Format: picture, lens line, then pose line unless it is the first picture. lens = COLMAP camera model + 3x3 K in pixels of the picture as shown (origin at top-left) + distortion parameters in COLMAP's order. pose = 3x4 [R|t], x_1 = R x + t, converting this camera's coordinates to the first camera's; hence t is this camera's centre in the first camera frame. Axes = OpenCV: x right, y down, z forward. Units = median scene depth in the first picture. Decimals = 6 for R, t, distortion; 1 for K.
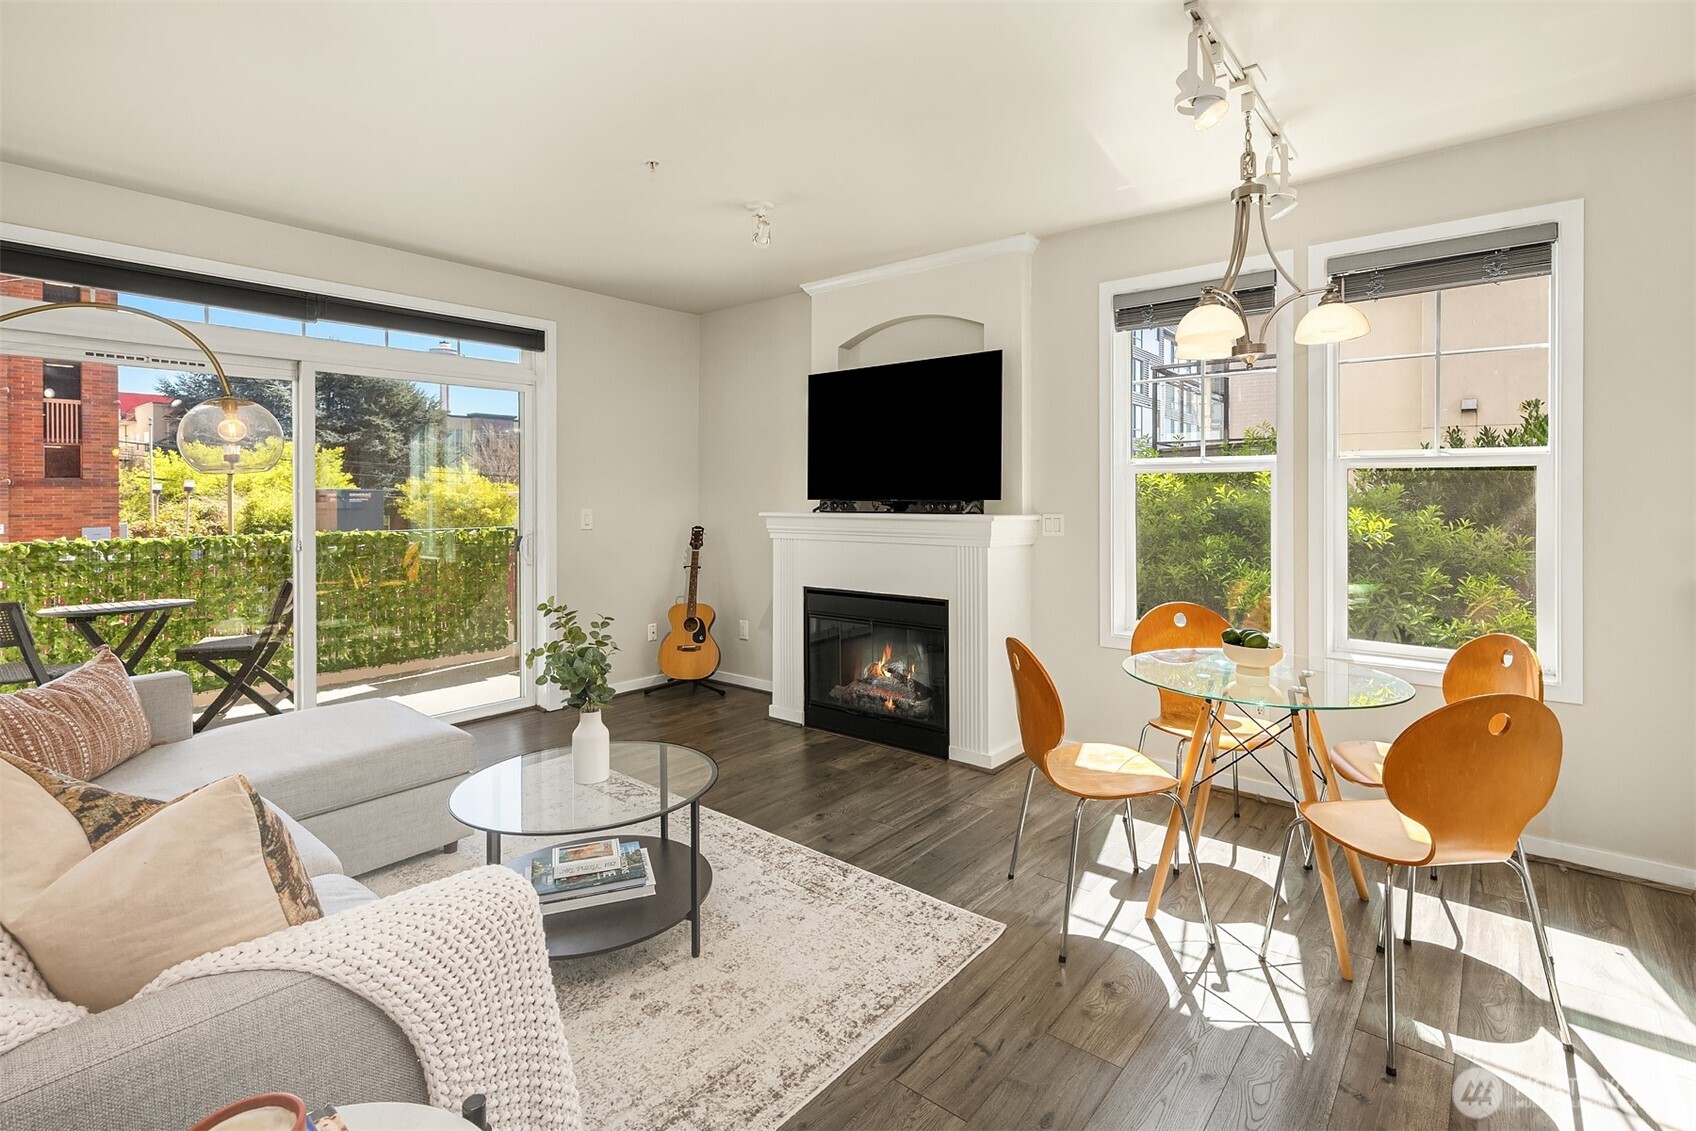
lens RADIAL K [[802.5, 0, 859.5], [0, 802.5, 495.6], [0, 0, 1]] dist [-0.004322, 0.001888]
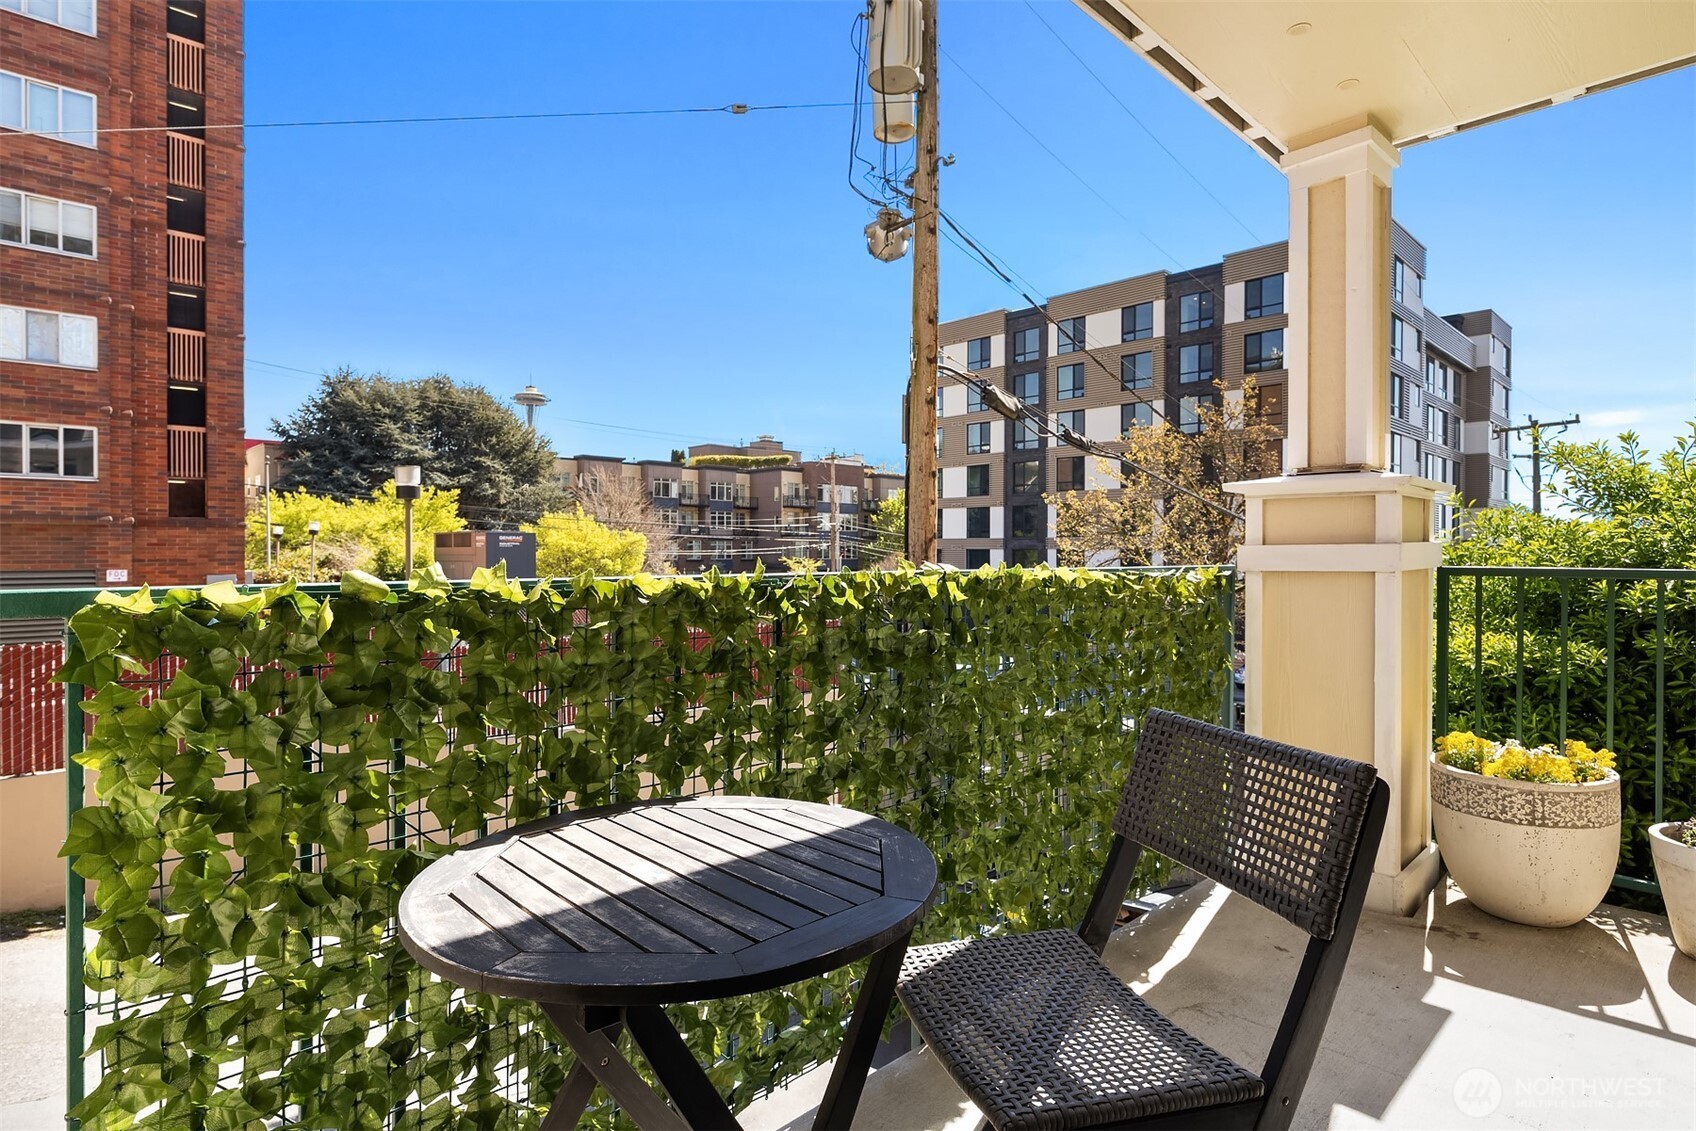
lens RADIAL K [[869.9, 0, 834.6], [0, 869.9, 553.7], [0, 0, 1]] dist [-0.004471, 0.000981]
pose [[0.991548, 0.005515, -0.129626, -0.808171], [-0.005064, 0.999980, 0.003808, 0.045543], [0.129644, -0.003120, 0.991556, 0.722862]]
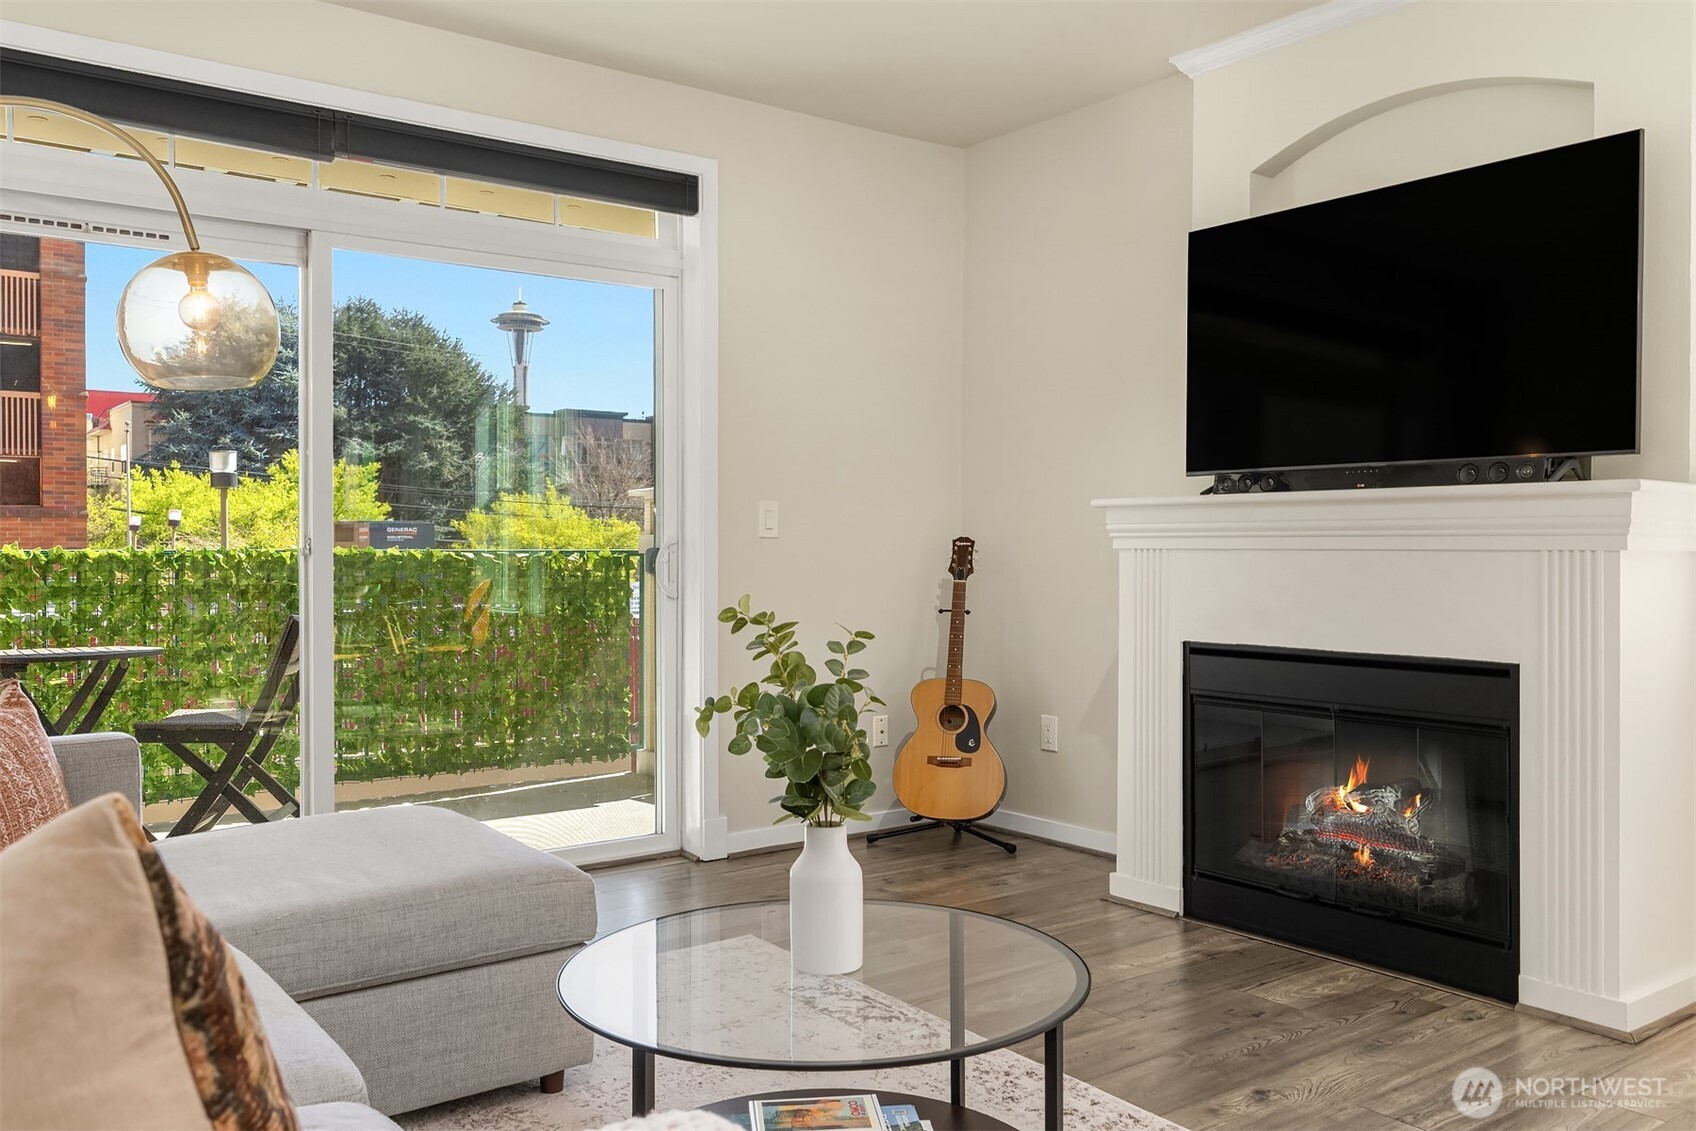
lens RADIAL K [[1374.0, 0, 839.3], [0, 1374.0, 557.2], [0, 0, 1]] dist [0.003732, -0.007022]
pose [[0.969117, 0.005179, -0.246546, -0.062427], [-0.003398, 0.999965, 0.007650, 0.050745], [0.246577, -0.006576, 0.969101, 0.100735]]
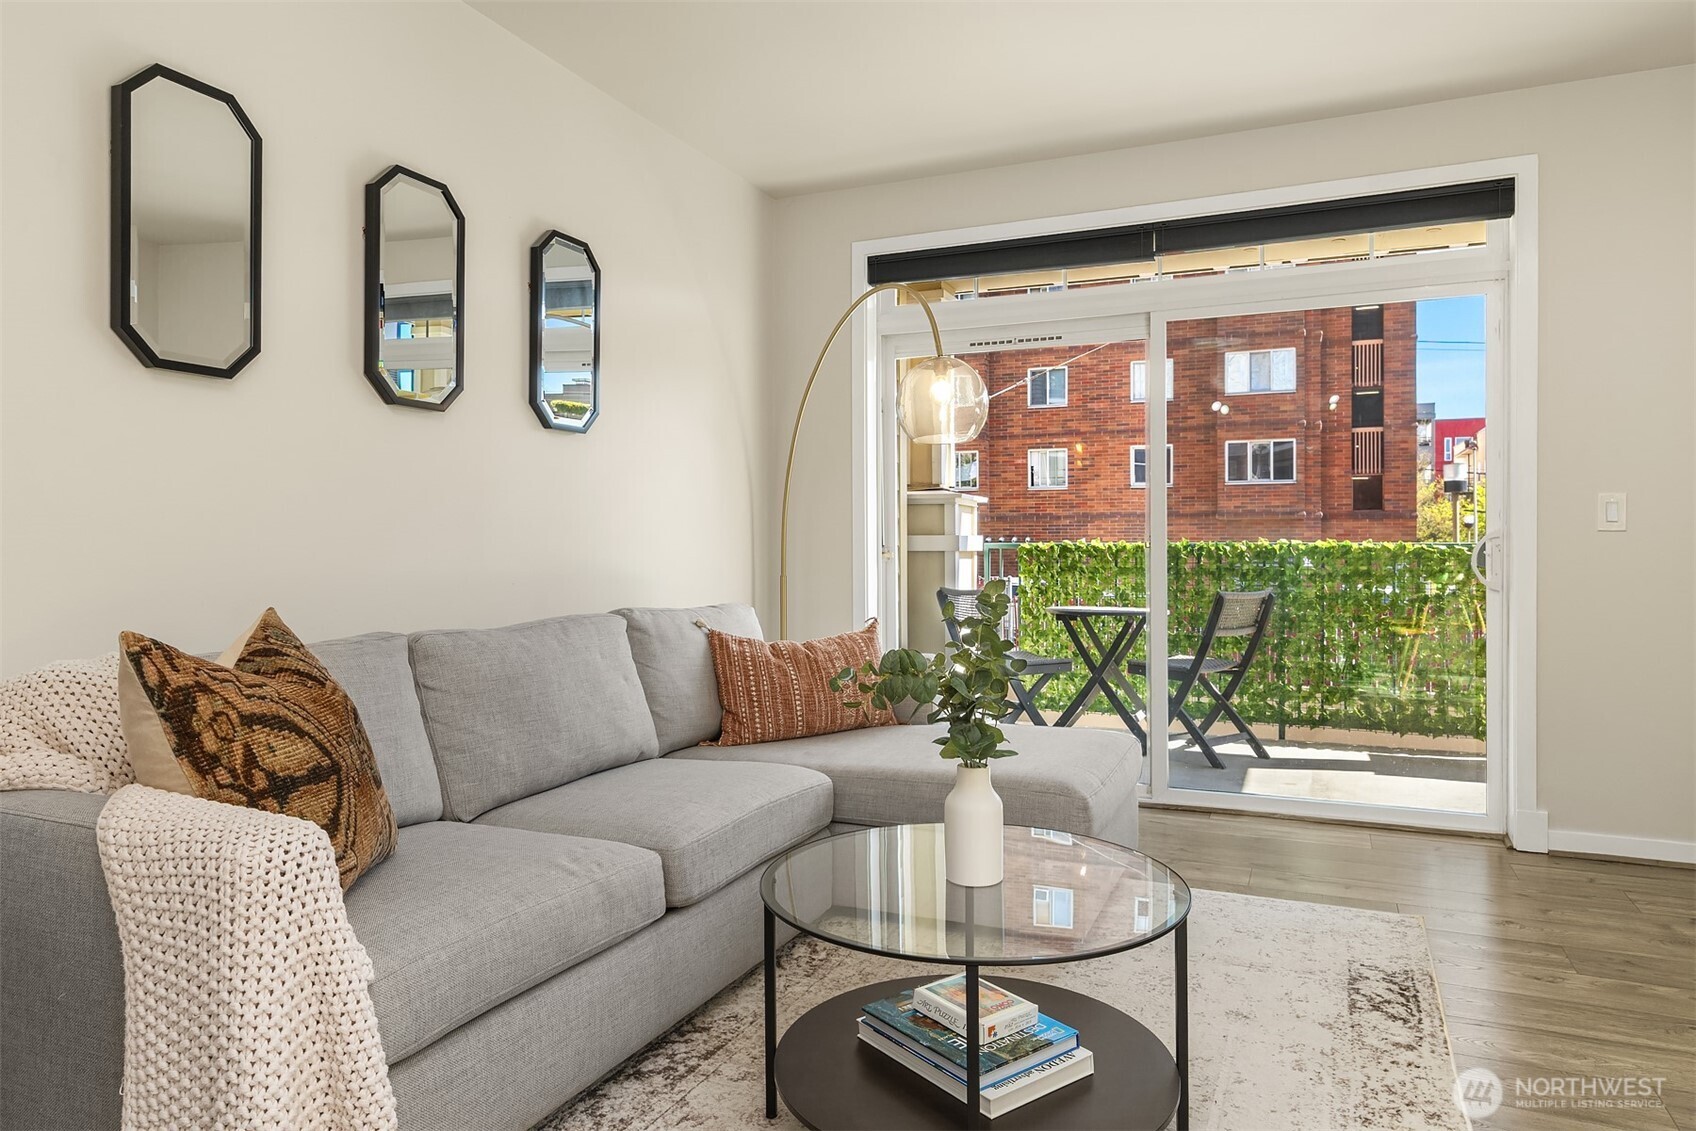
lens RADIAL K [[1046.7, 0, 862.1], [0, 1046.7, 544.1], [0, 0, 1]] dist [0.005436, 0.001899]
pose [[0.271739, 0.005457, -0.962355, 0.199125], [0.000681, 0.999983, 0.005863, 0.049069], [0.962371, -0.002249, 0.271731, 0.356885]]
